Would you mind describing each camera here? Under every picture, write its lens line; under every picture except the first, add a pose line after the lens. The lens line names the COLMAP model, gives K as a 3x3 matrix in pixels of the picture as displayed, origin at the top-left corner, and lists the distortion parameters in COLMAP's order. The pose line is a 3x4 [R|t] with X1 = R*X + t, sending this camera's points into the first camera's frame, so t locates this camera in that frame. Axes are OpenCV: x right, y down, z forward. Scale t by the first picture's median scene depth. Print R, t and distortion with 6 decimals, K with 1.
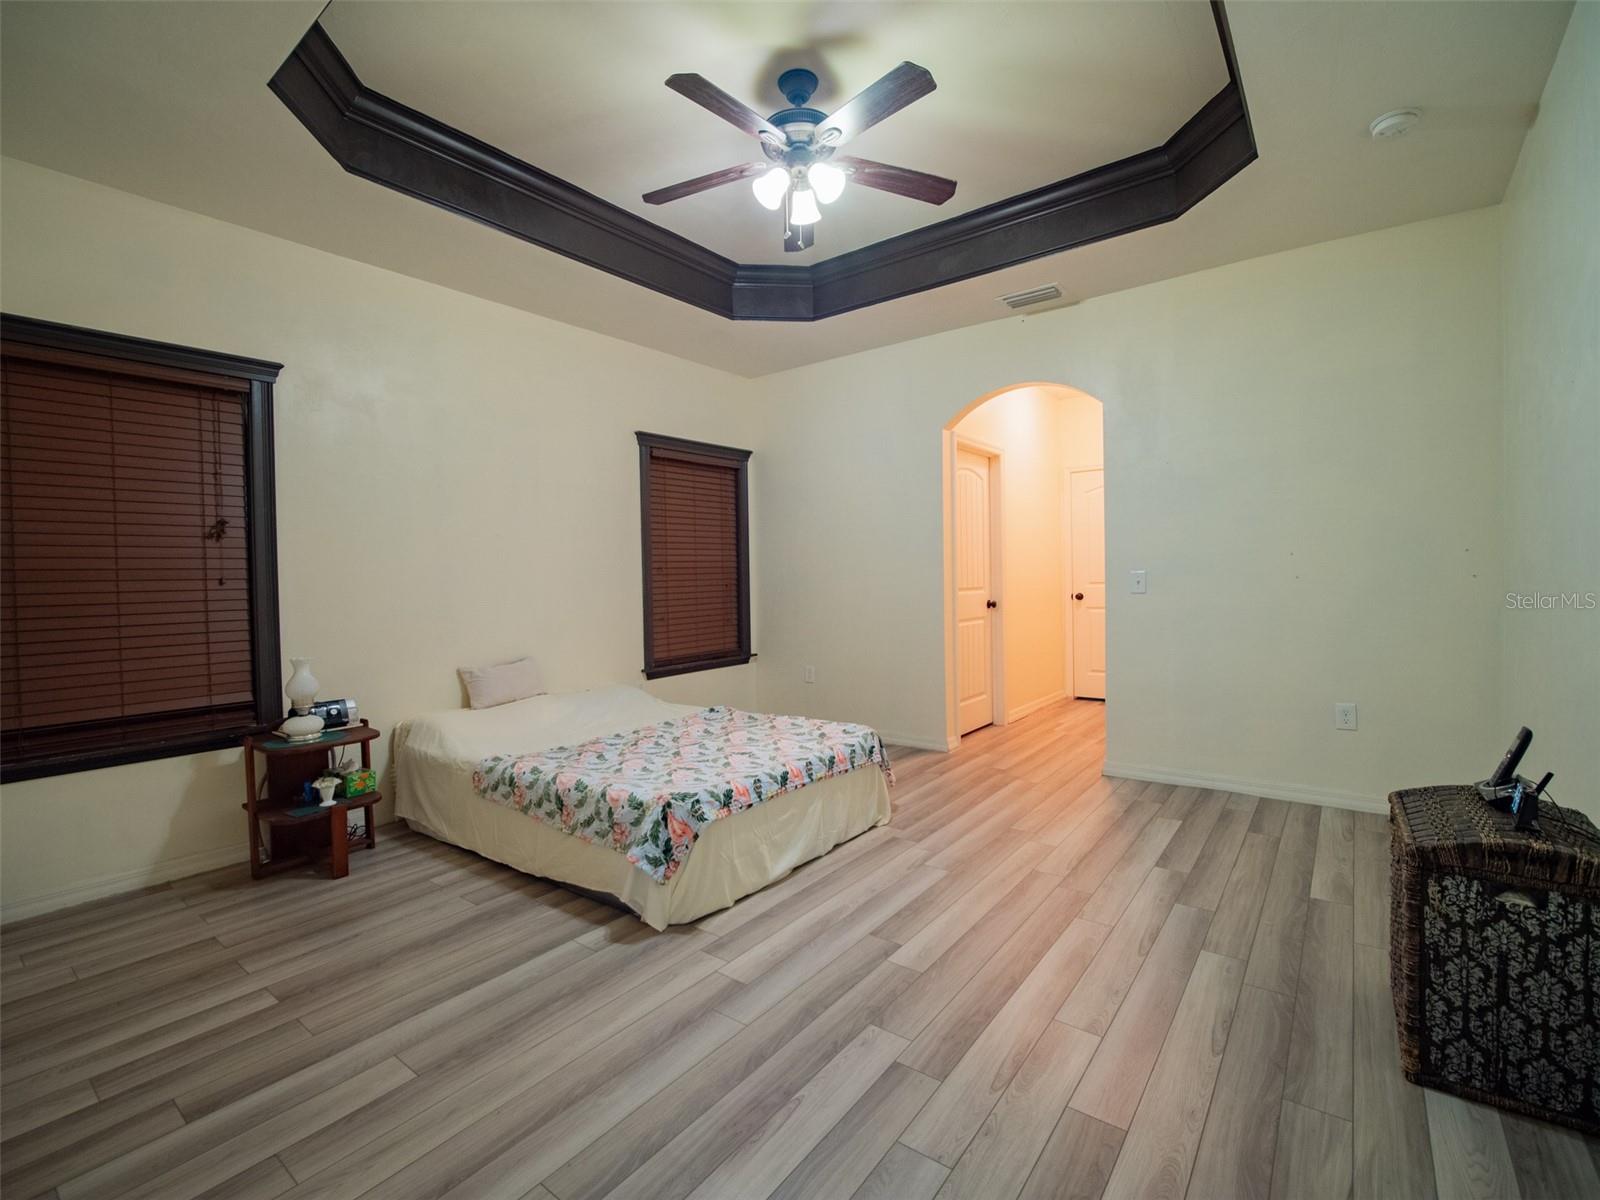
lens RADIAL K [[722.2, 0, 790.3], [0, 722.2, 592.1], [0, 0, 1]] dist [-0.016968, -0.000473]
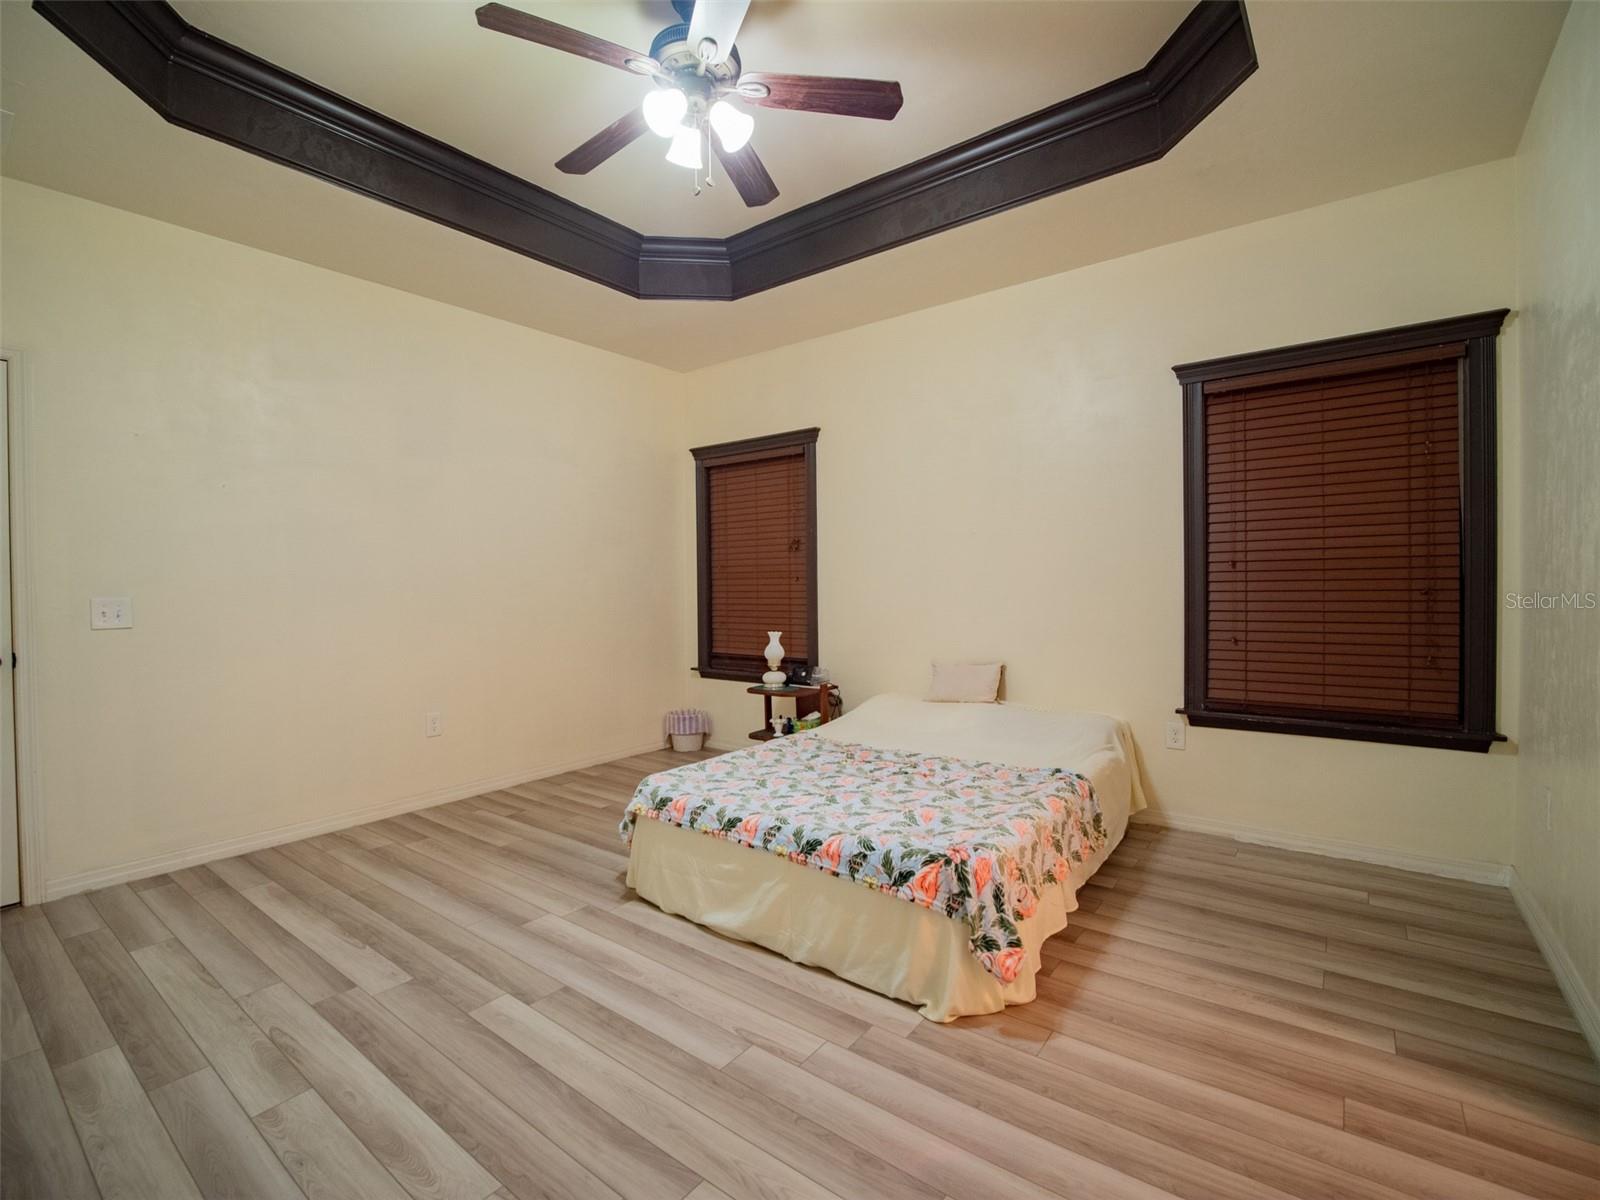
lens RADIAL K [[722.2, 0, 790.3], [0, 722.2, 592.1], [0, 0, 1]] dist [-0.016968, -0.000473]
pose [[0.006235, 0.033952, -0.999404, 0.843617], [-0.009016, 0.999385, 0.033895, -0.043656], [0.999940, 0.008799, 0.006537, 1.078527]]
